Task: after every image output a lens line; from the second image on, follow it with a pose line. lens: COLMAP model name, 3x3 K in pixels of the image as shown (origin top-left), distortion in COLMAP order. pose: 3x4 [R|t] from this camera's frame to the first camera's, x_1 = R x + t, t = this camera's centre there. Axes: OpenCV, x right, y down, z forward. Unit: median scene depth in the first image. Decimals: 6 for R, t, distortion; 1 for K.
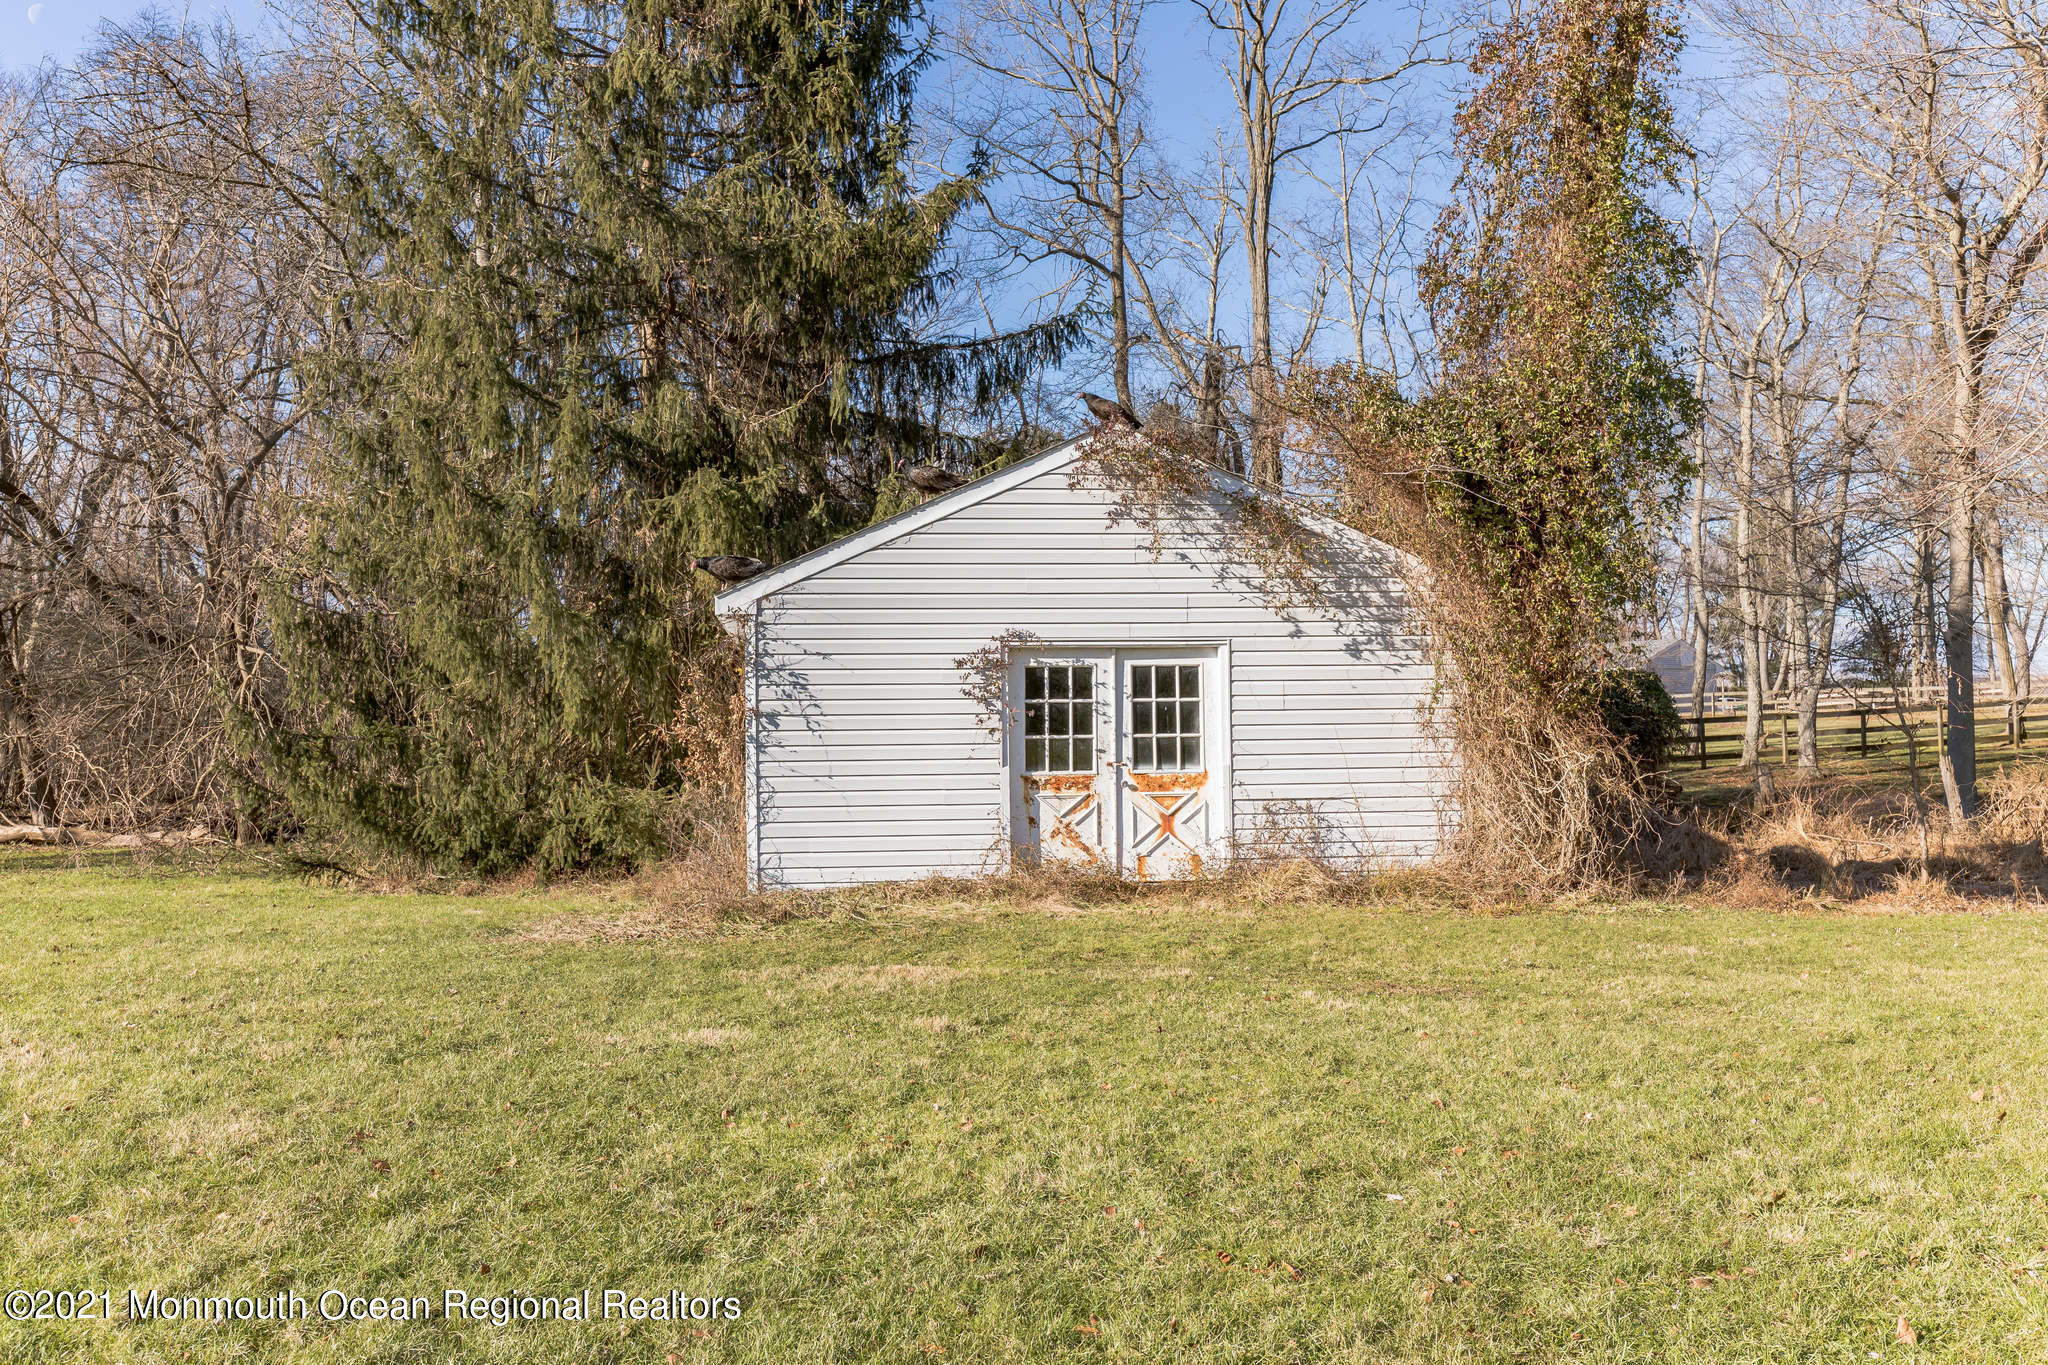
lens RADIAL K [[2066.3, 0, 1020.7], [0, 2066.3, 758.4], [0, 0, 1]] dist [0.066168, -0.008206]
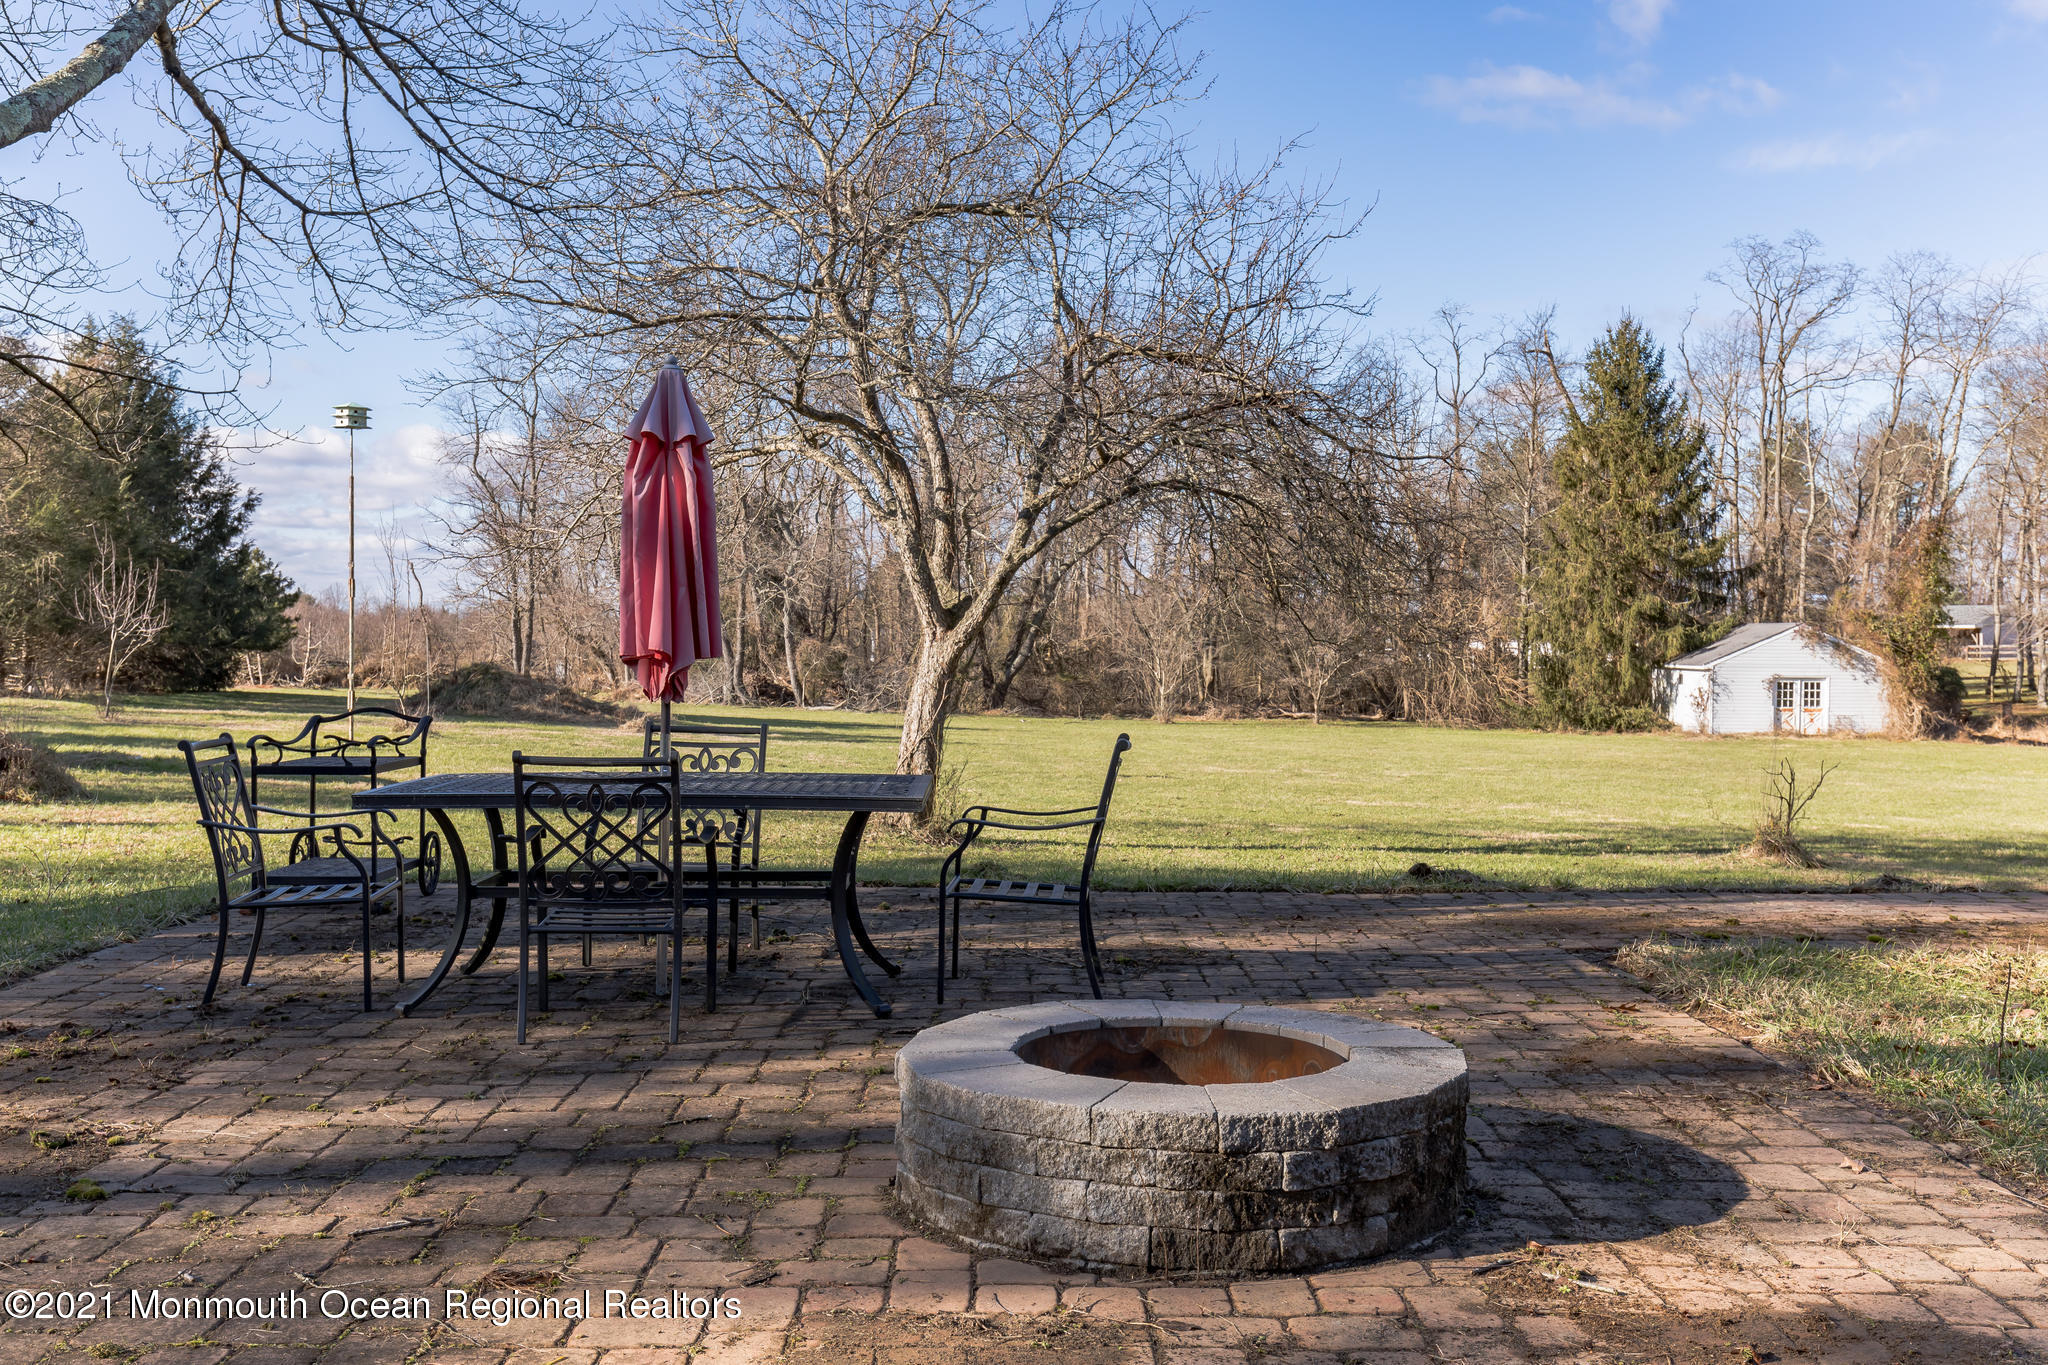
lens RADIAL K [[2066.3, 0, 1020.7], [0, 2066.3, 758.4], [0, 0, 1]] dist [0.066168, -0.008206]
pose [[0.988380, 0.026068, -0.149754, -0.872725], [-0.019203, 0.998705, 0.047111, -0.059299], [0.150788, -0.043687, 0.987600, -3.384061]]
